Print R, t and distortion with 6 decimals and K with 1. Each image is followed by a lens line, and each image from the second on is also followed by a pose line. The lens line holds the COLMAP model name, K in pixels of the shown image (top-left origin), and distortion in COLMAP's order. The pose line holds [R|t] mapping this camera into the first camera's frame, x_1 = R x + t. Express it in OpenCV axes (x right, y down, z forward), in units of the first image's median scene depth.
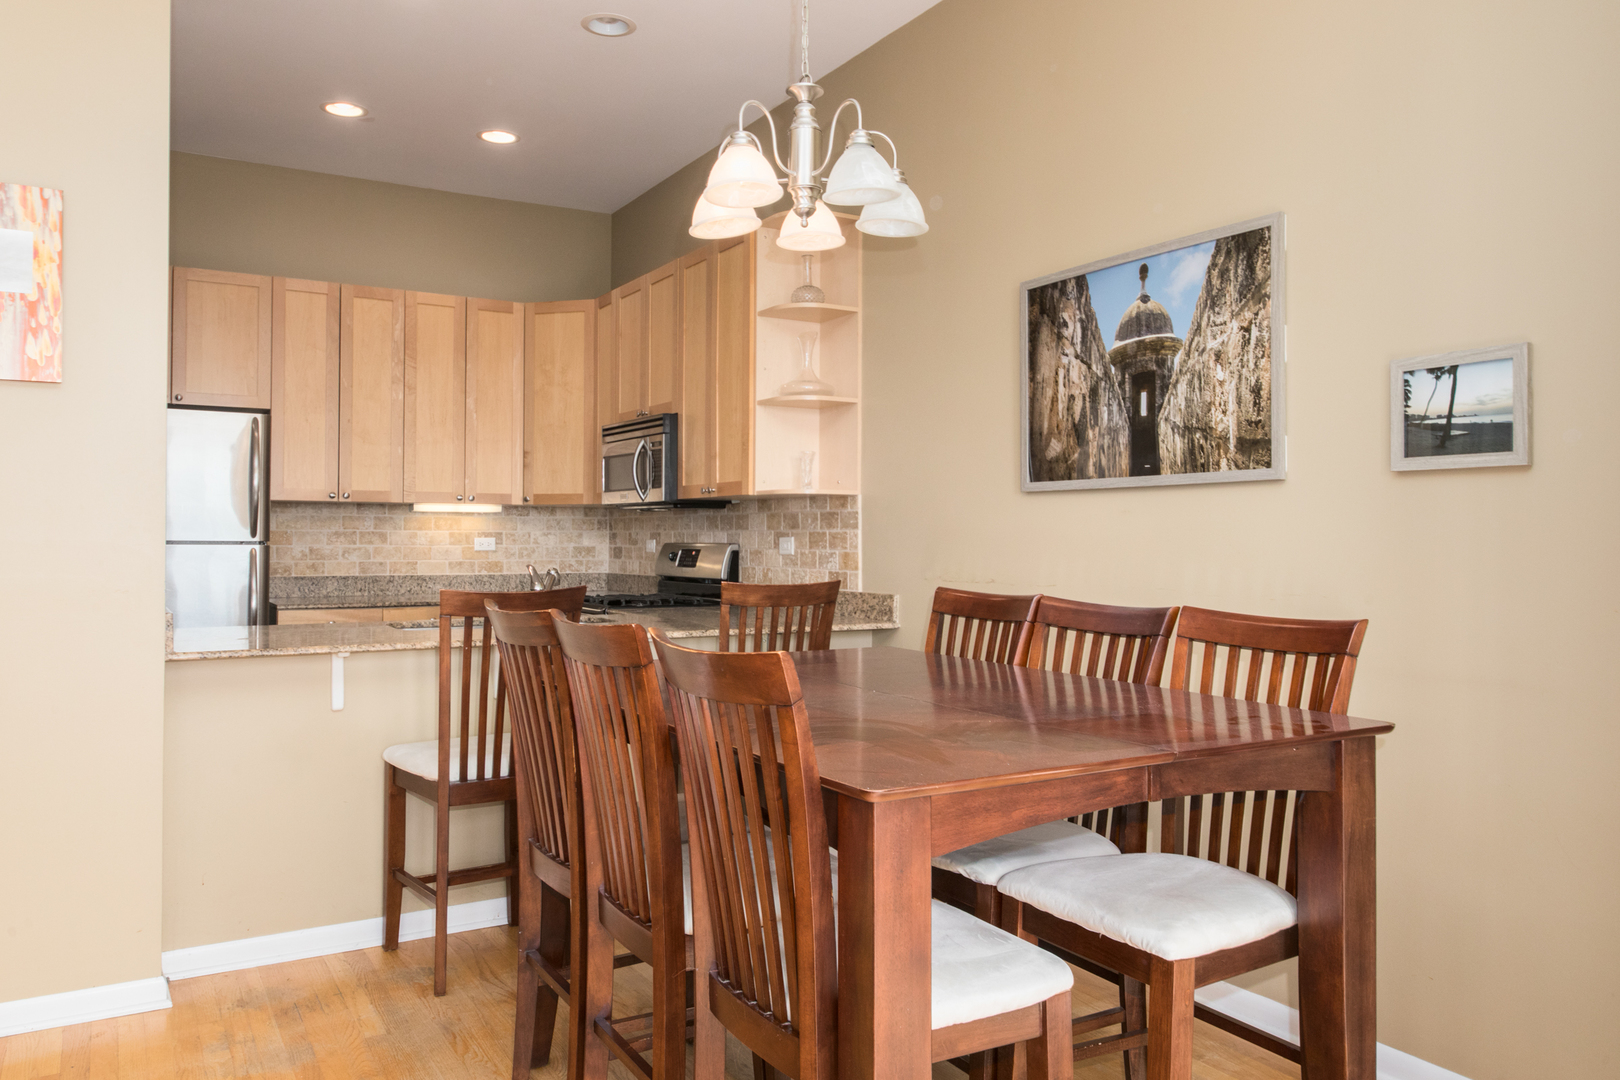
lens RADIAL K [[1087.8, 0, 779.9], [0, 1087.8, 506.8], [0, 0, 1]] dist [0.013355, 0.005656]
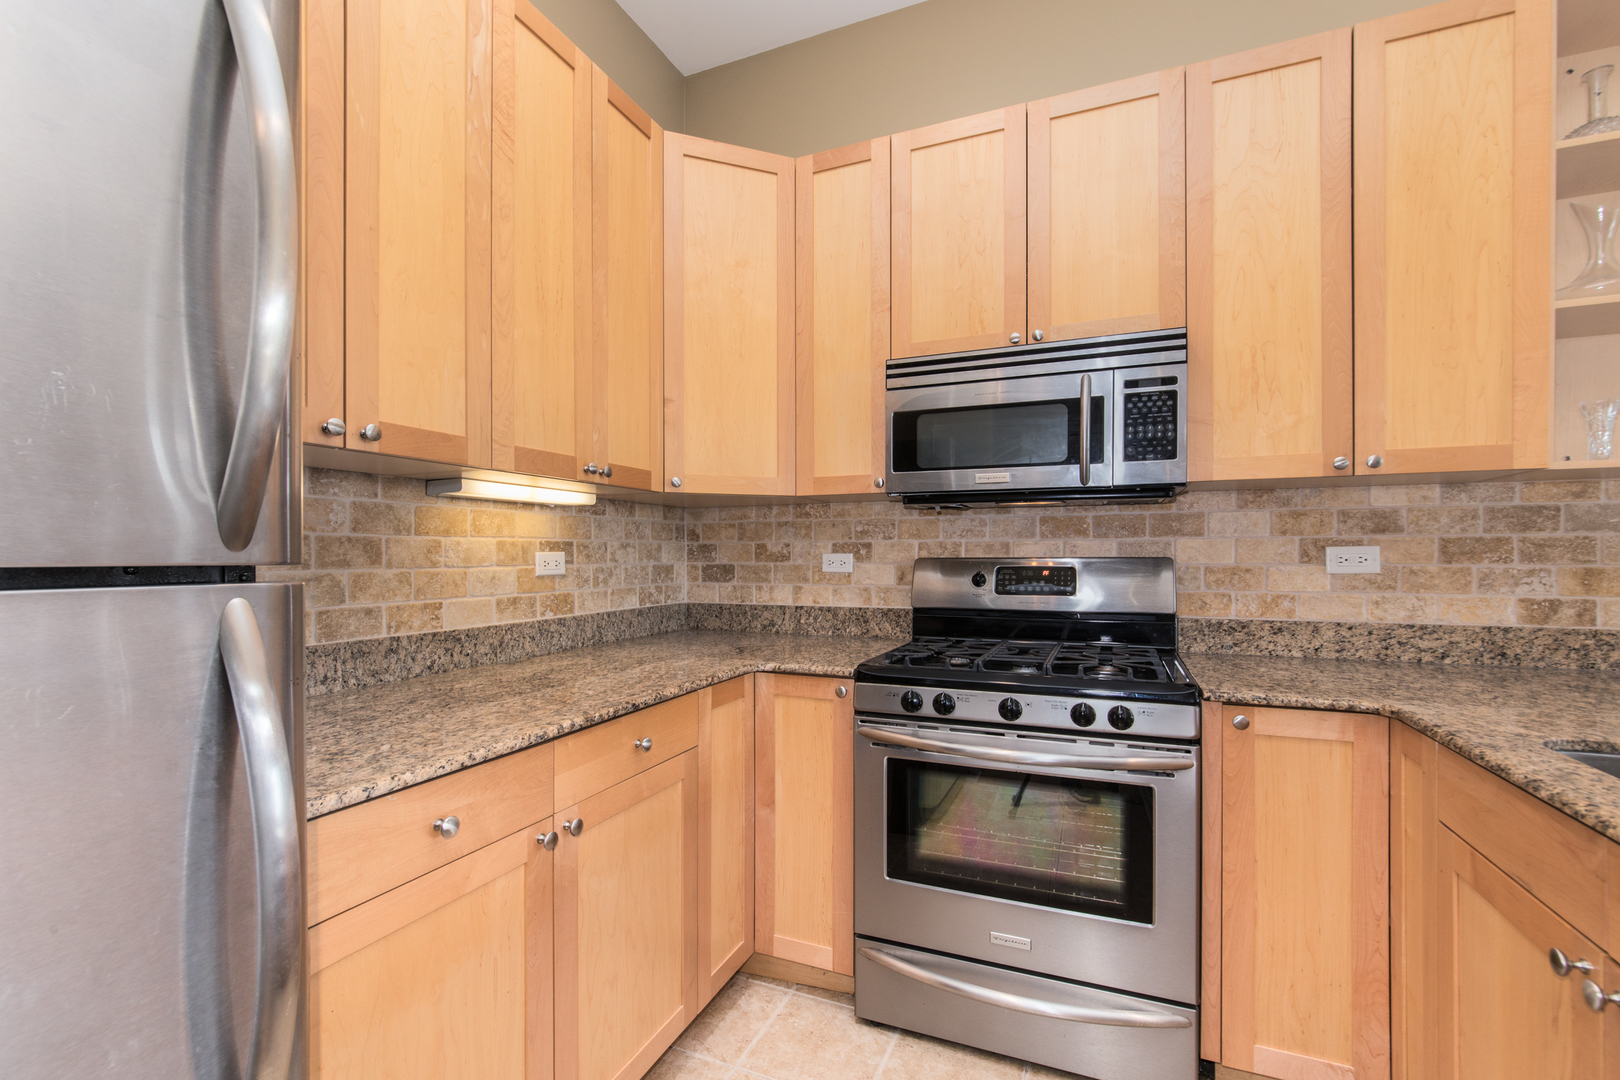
lens RADIAL K [[682.6, 0, 827.4], [0, 682.6, 552.5], [0, 0, 1]] dist [-0.004658, 0.002036]
pose [[0.803133, -0.004378, 0.595784, -0.383068], [-0.011435, 0.999676, 0.022760, 0.020569], [-0.595690, -0.025092, 0.802822, 0.679408]]
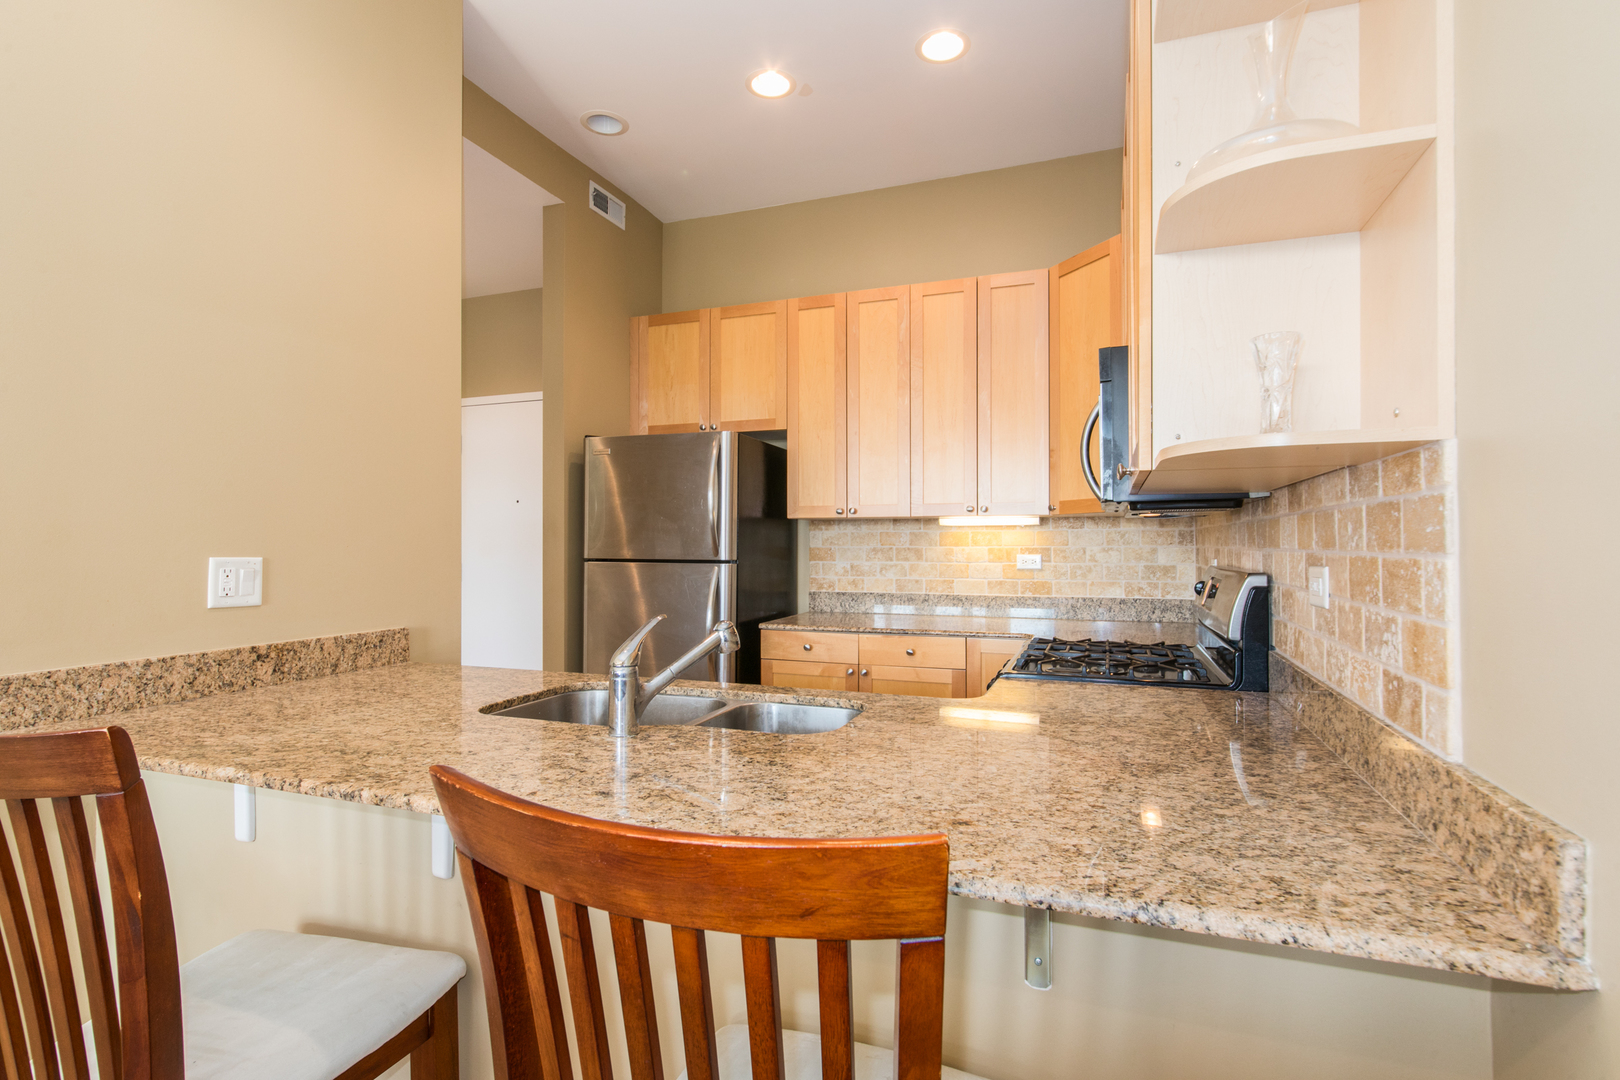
lens RADIAL K [[750.8, 0, 839.6], [0, 750.8, 535.6], [0, 0, 1]] dist [0.001315, -0.000740]
pose [[0.662516, -0.012613, -0.748941, 0.082563], [0.024391, 0.999691, 0.004741, 0.007377], [0.748650, -0.021408, 0.662619, 0.517477]]
